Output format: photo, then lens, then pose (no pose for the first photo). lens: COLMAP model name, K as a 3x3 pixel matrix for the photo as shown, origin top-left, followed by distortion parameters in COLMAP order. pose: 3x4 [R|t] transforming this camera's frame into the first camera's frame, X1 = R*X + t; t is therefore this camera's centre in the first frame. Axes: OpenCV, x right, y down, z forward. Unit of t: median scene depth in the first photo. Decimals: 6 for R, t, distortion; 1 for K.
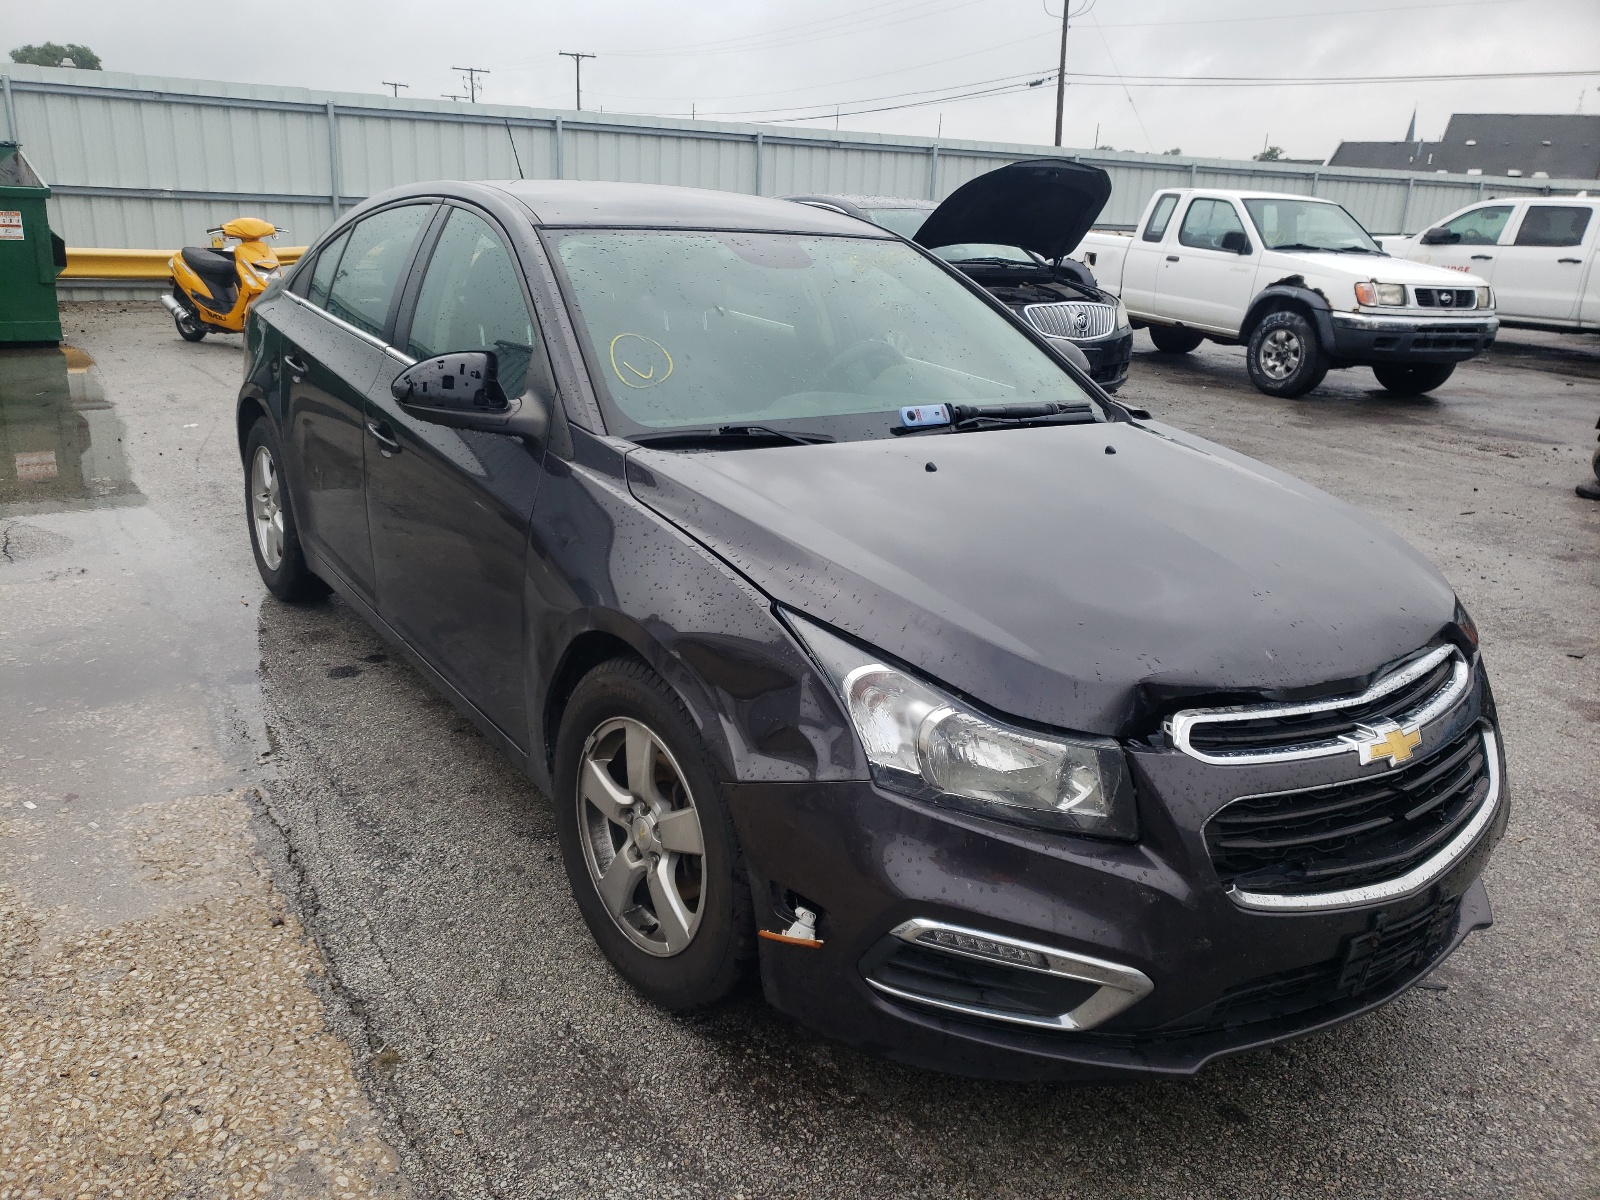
lens RADIAL K [[1179.0, 0, 800.0], [0, 1179.0, 600.0], [0, 0, 1]] dist [0.010184, 0.004427]
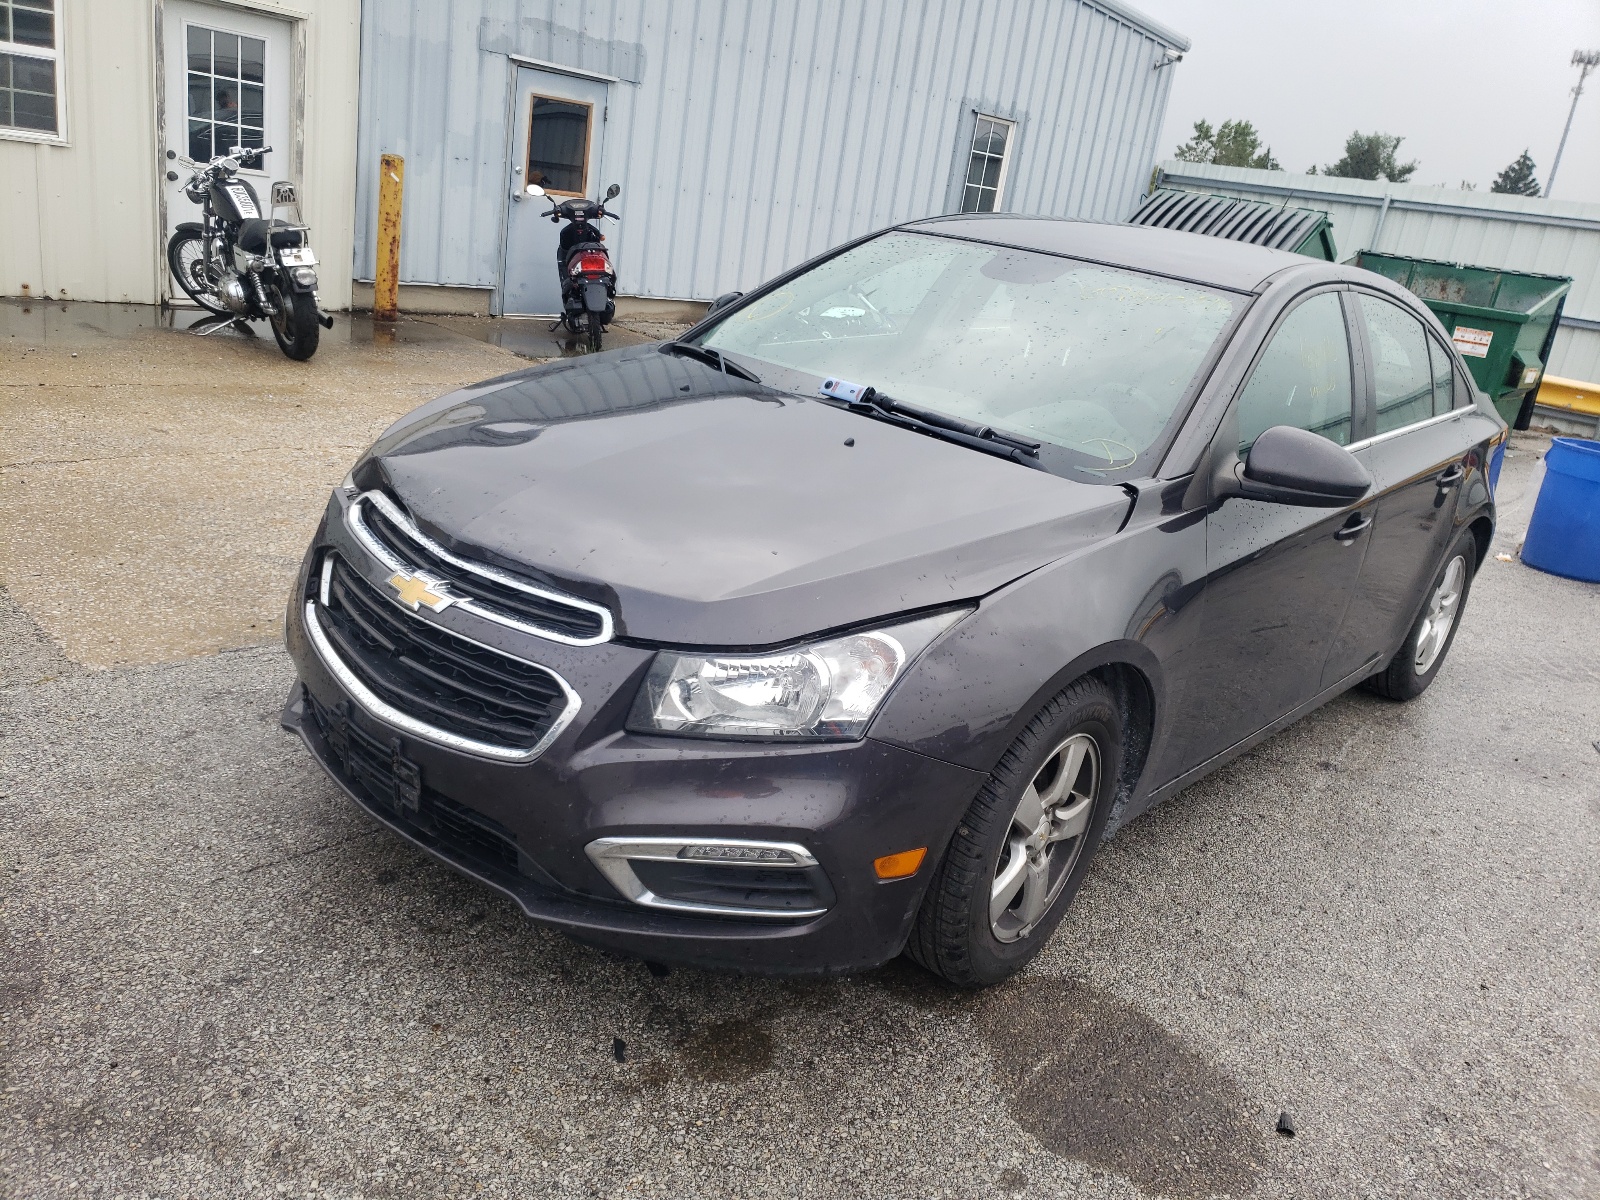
lens RADIAL K [[1236.0, 0, 800.0], [0, 1236.0, 600.0], [0, 0, 1]] dist [0.008419, 0.003794]
pose [[0.256316, 0.291279, -0.921661, 1.347722], [-0.418092, 0.893111, 0.165984, -0.177641], [0.871493, 0.342795, 0.350700, 0.717133]]
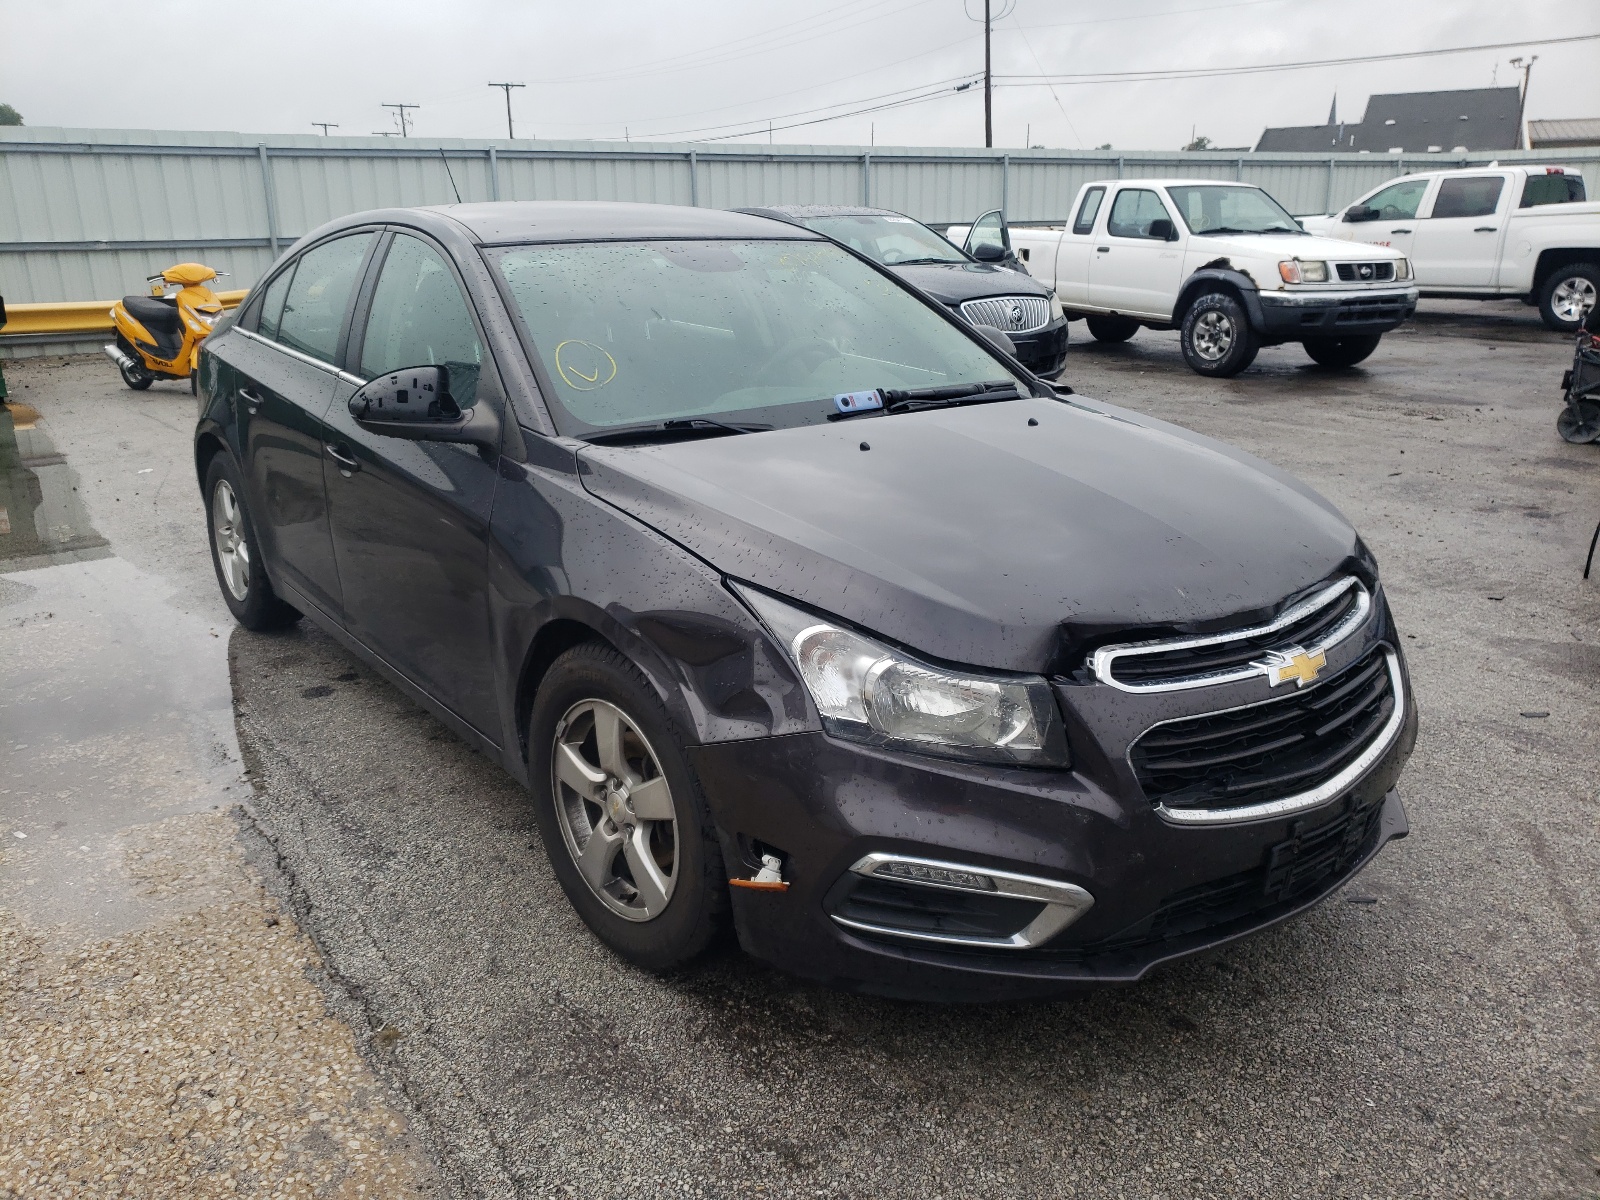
lens RADIAL K [[1185.1, 0, 800.3], [0, 1185.1, 612.0], [0, 0, 1]] dist [0.009559, 0.004956]
pose [[0.997335, -0.067670, 0.027270, 0.012994], [0.067810, 0.997689, -0.004252, 0.035270], [-0.026919, 0.006090, 0.999619, -0.063785]]
